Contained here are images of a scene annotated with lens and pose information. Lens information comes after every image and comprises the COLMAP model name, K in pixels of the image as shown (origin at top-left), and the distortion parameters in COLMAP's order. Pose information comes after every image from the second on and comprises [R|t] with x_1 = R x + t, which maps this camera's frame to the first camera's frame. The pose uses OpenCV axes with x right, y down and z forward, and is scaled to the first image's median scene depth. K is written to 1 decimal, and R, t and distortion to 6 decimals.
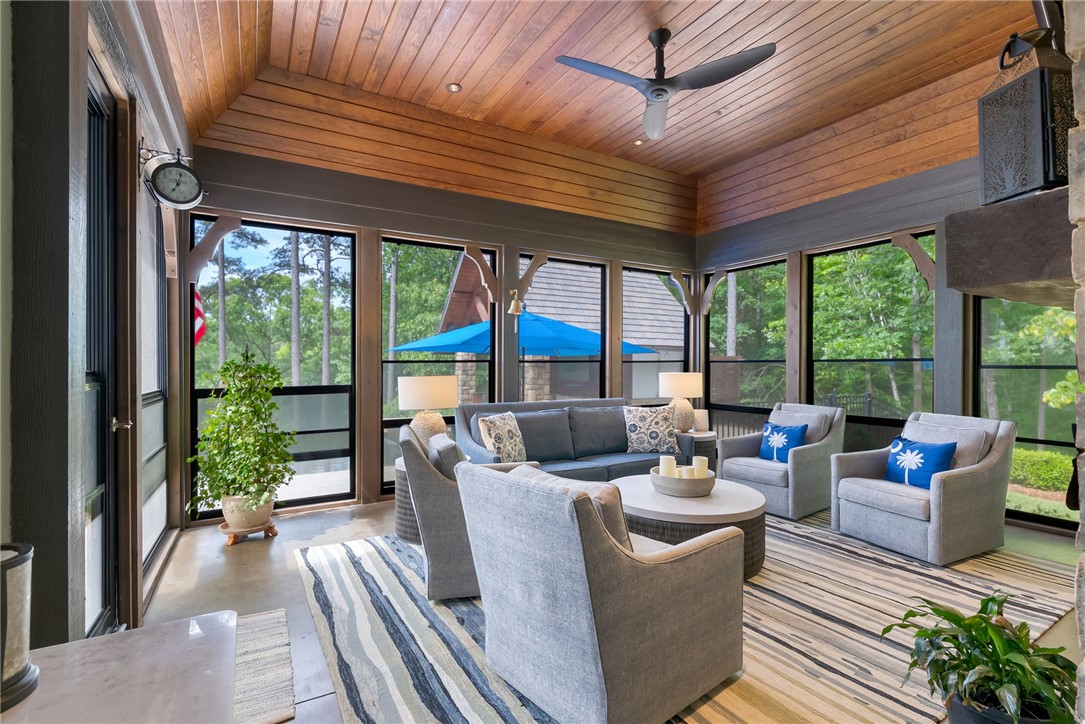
lens RADIAL K [[497.4, 0, 542.5], [0, 497.4, 362.0], [0, 0, 1]] dist [-0.000478, 0.000069]
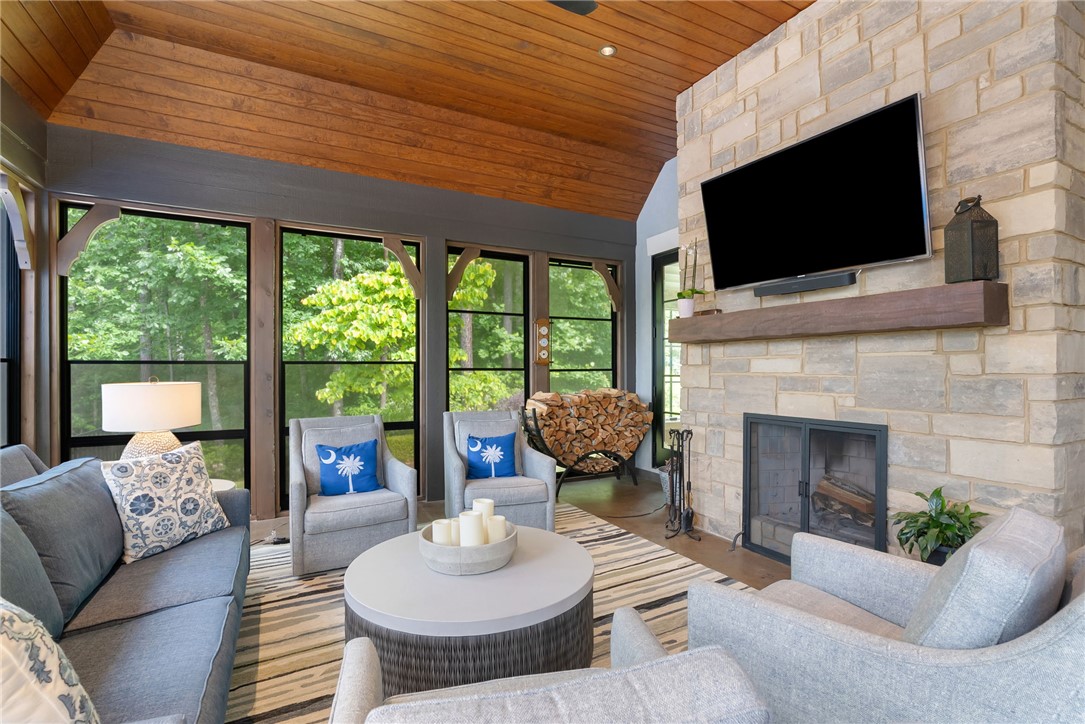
lens RADIAL K [[501.6, 0, 539.7], [0, 501.6, 370.1], [0, 0, 1]] dist [-0.003853, -0.000294]
pose [[0.053061, 0.000101, 0.998591, -0.278840], [-0.001749, 0.999998, -0.000008, 0.010060], [-0.998590, -0.001747, 0.053061, 0.667801]]
